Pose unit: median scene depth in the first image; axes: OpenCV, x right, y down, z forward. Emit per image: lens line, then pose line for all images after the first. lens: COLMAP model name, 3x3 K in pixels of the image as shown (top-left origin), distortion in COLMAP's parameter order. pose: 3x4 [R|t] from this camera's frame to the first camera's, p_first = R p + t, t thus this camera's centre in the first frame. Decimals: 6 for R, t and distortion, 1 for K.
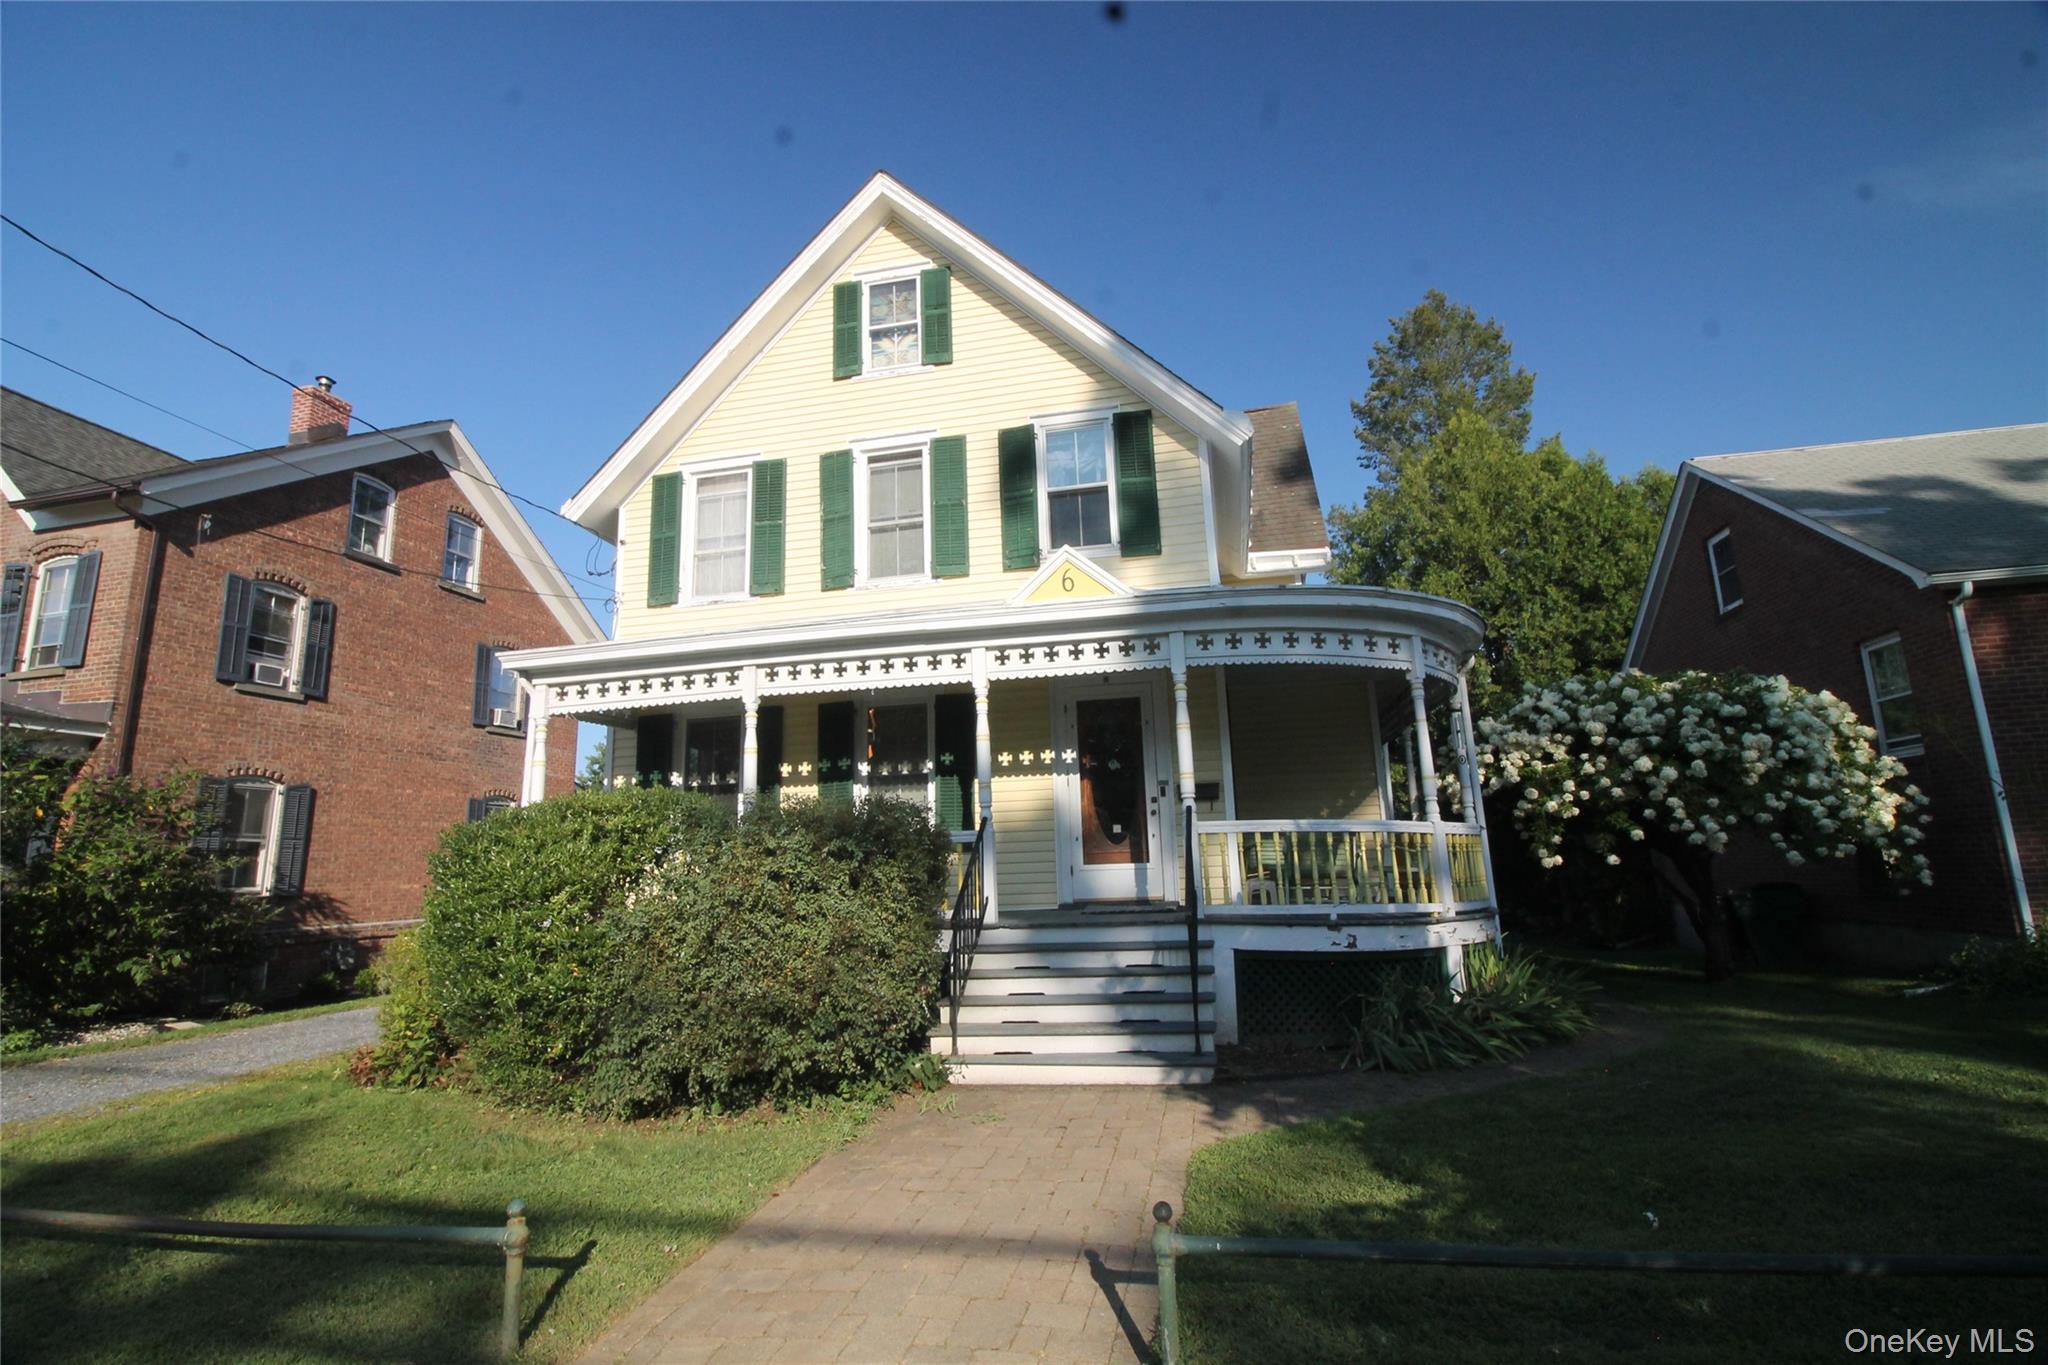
lens RADIAL K [[959.2, 0, 1025.8], [0, 959.2, 667.5], [0, 0, 1]] dist [0.002355, -0.015112]
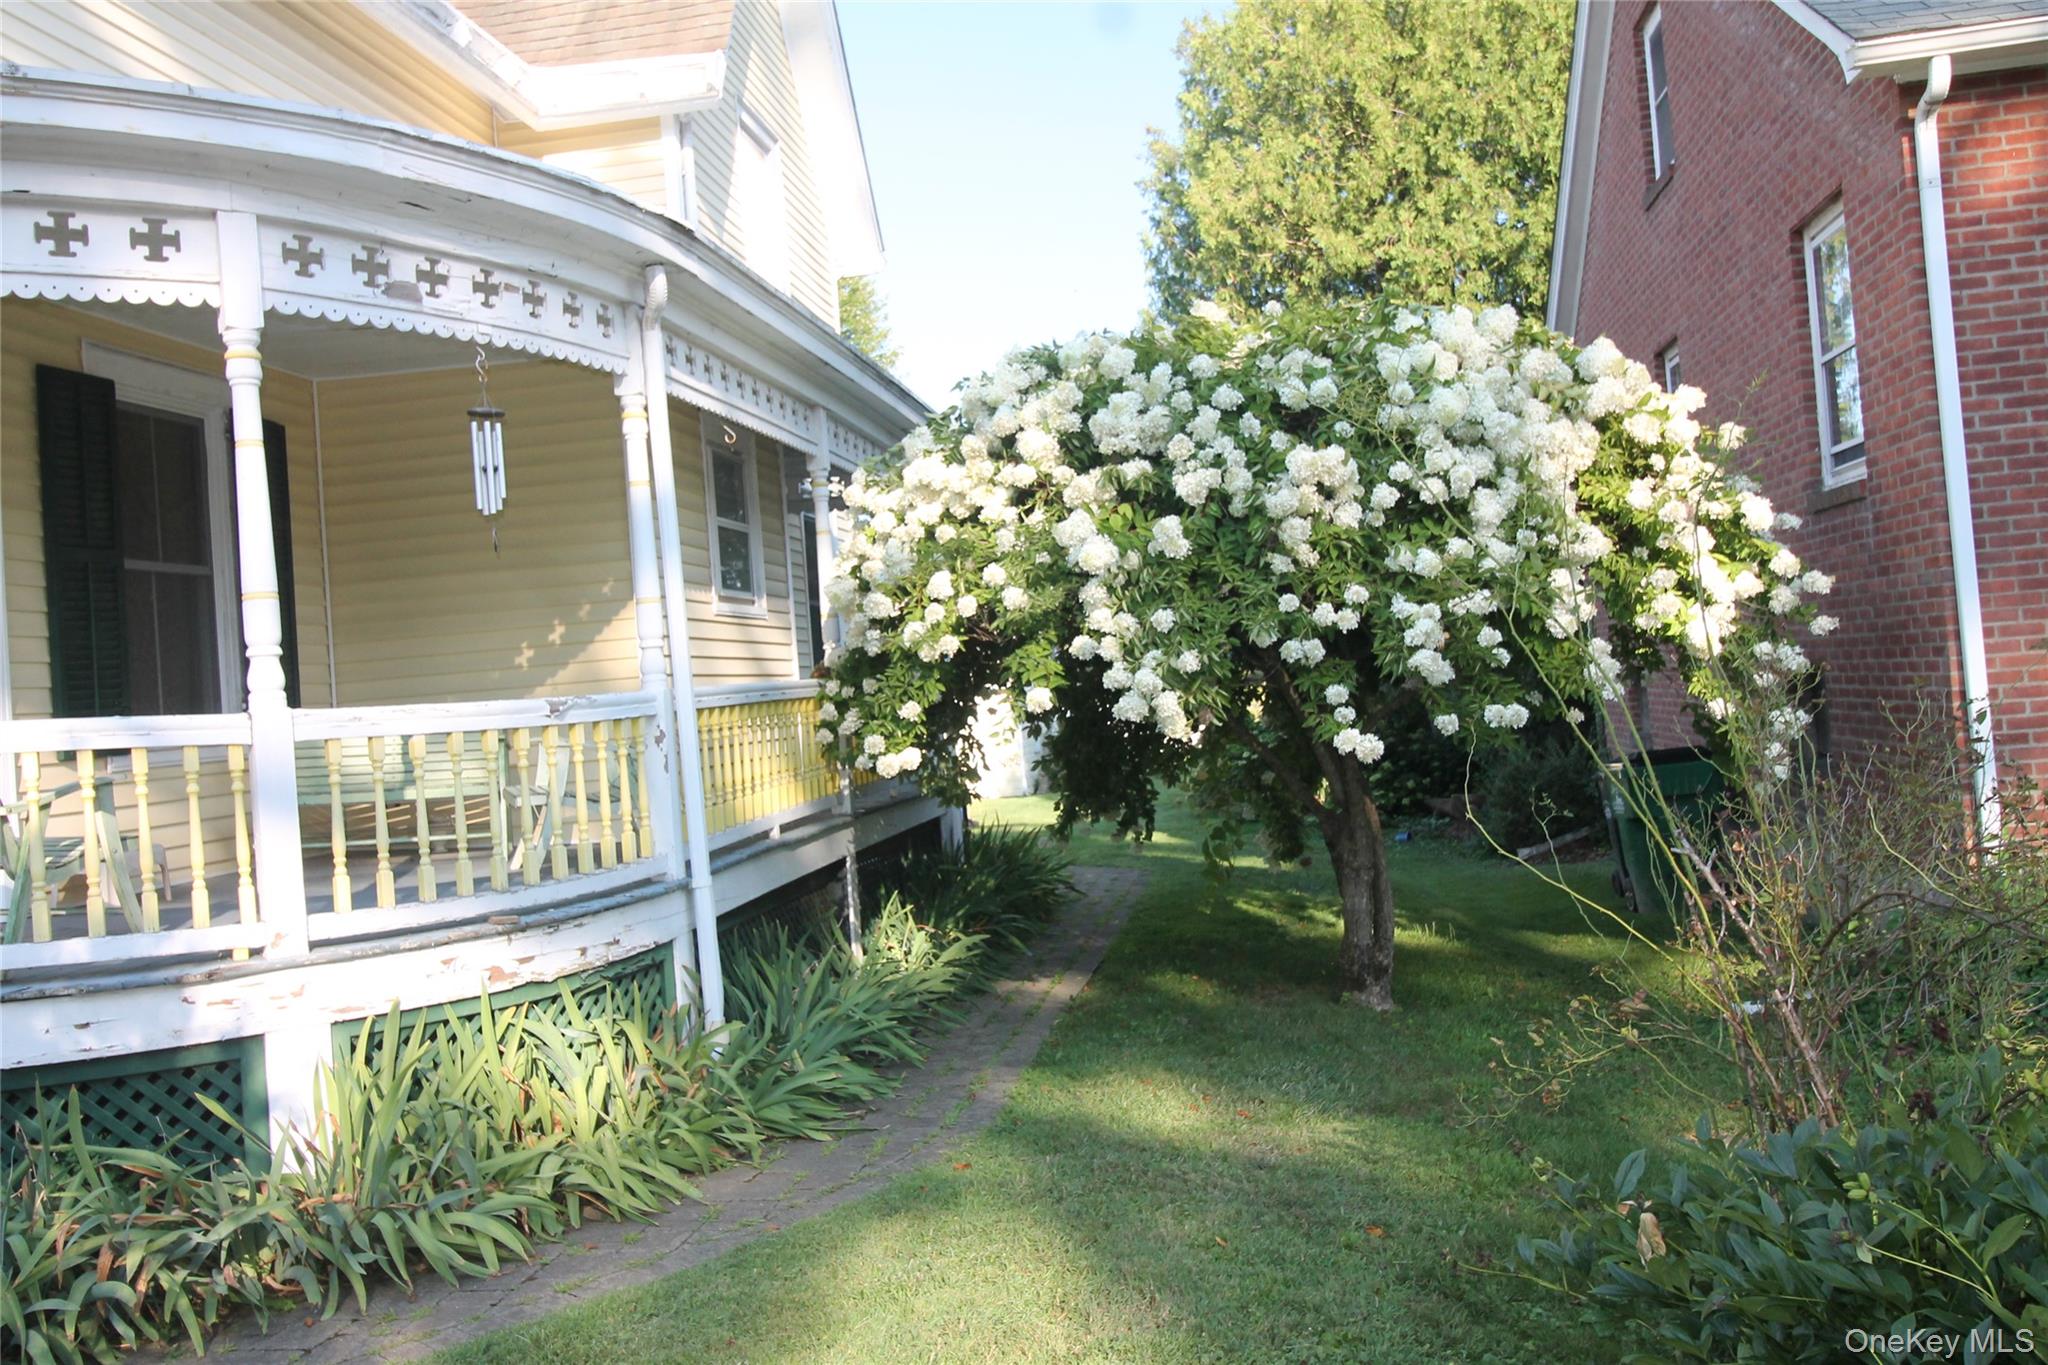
lens RADIAL K [[1630.1, 0, 1020.1], [0, 1630.1, 650.9], [0, 0, 1]] dist [0.015914, -0.010796]
pose [[0.997486, -0.041789, 0.057227, 0.534936], [0.031205, 0.984122, 0.174727, 0.026158], [-0.063620, -0.172502, 0.982953, 0.272937]]
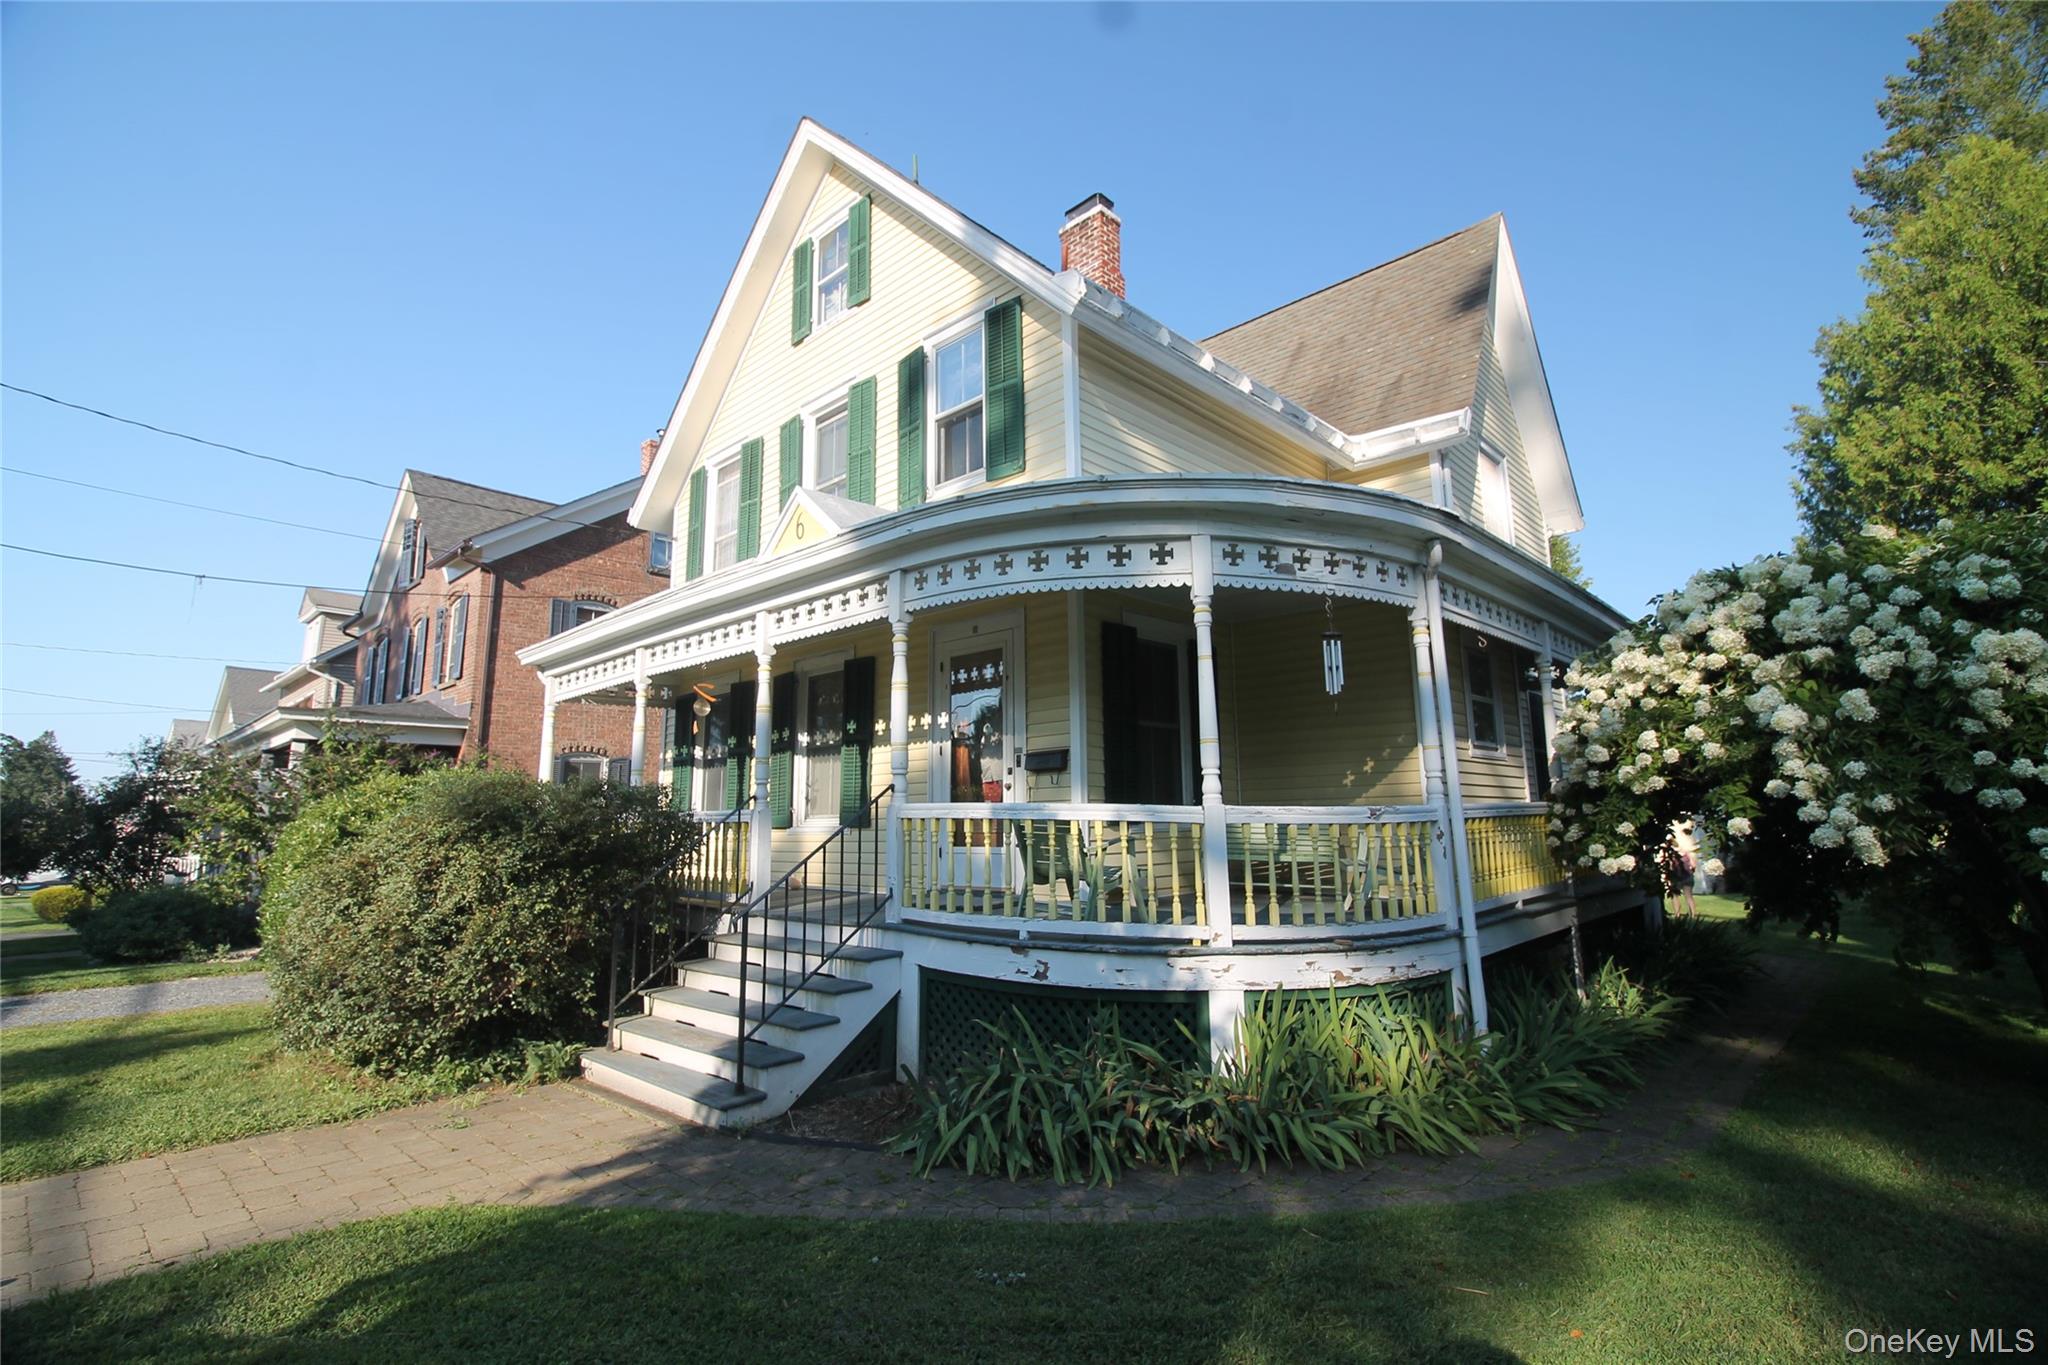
lens RADIAL K [[957.3, 0, 1024.7], [0, 957.3, 654.3], [0, 0, 1]] dist [0.002653, -0.015952]
pose [[0.853680, -0.070809, -0.515961, 0.522191], [0.090322, 0.995831, 0.012776, 0.025871], [0.512905, -0.057509, 0.856517, 0.277833]]
